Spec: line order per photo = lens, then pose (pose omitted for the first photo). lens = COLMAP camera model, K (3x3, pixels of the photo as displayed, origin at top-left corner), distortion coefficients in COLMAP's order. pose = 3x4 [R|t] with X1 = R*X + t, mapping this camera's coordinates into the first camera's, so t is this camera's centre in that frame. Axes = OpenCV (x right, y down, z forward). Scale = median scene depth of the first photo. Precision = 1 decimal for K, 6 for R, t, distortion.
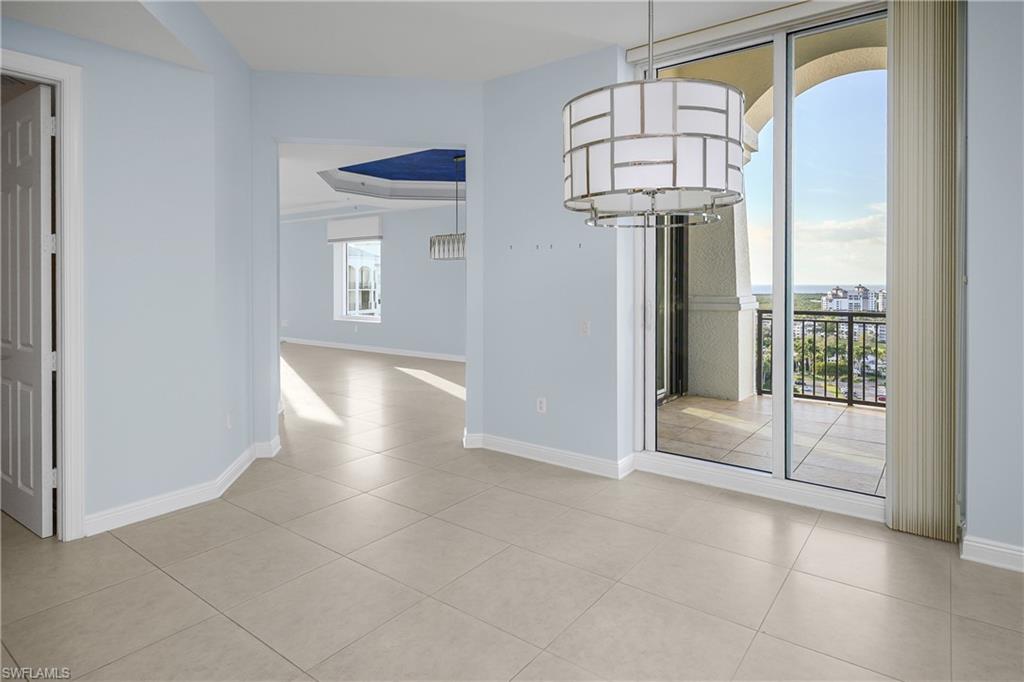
lens RADIAL K [[571.0, 0, 511.4], [0, 571.0, 285.6], [0, 0, 1]] dist [0.003856, 0.000409]
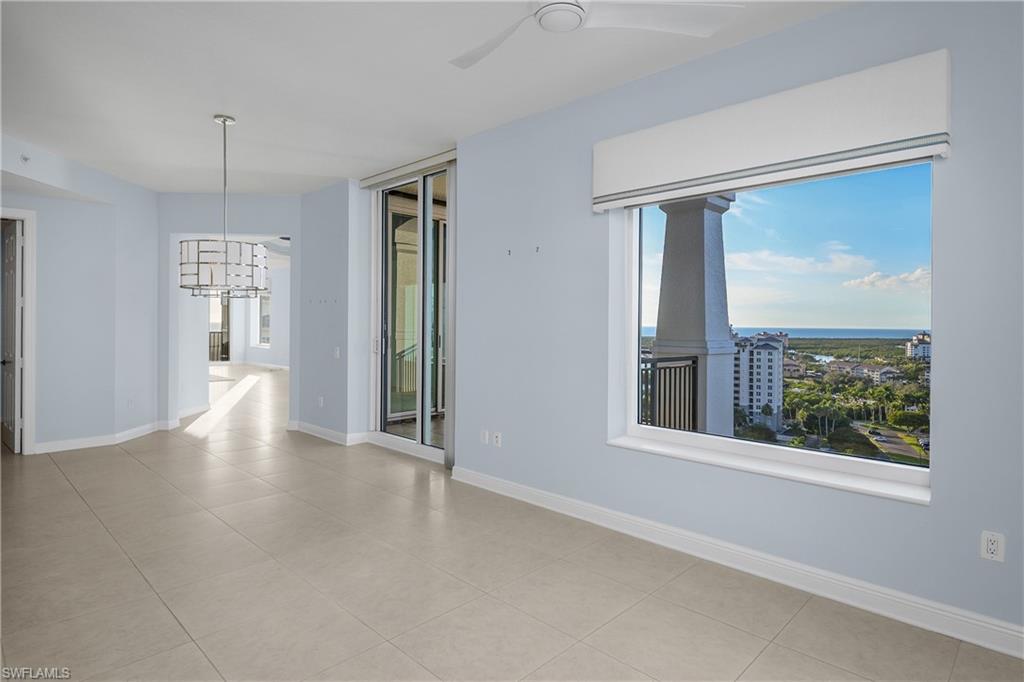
lens RADIAL K [[565.9, 0, 510.7], [0, 565.9, 313.9], [0, 0, 1]] dist [-0.003607, -0.003022]
pose [[0.992200, 0.008805, -0.124344, 0.836909], [-0.011506, 0.999713, -0.021026, -0.004882], [0.124123, 0.022292, 0.992016, -0.533656]]
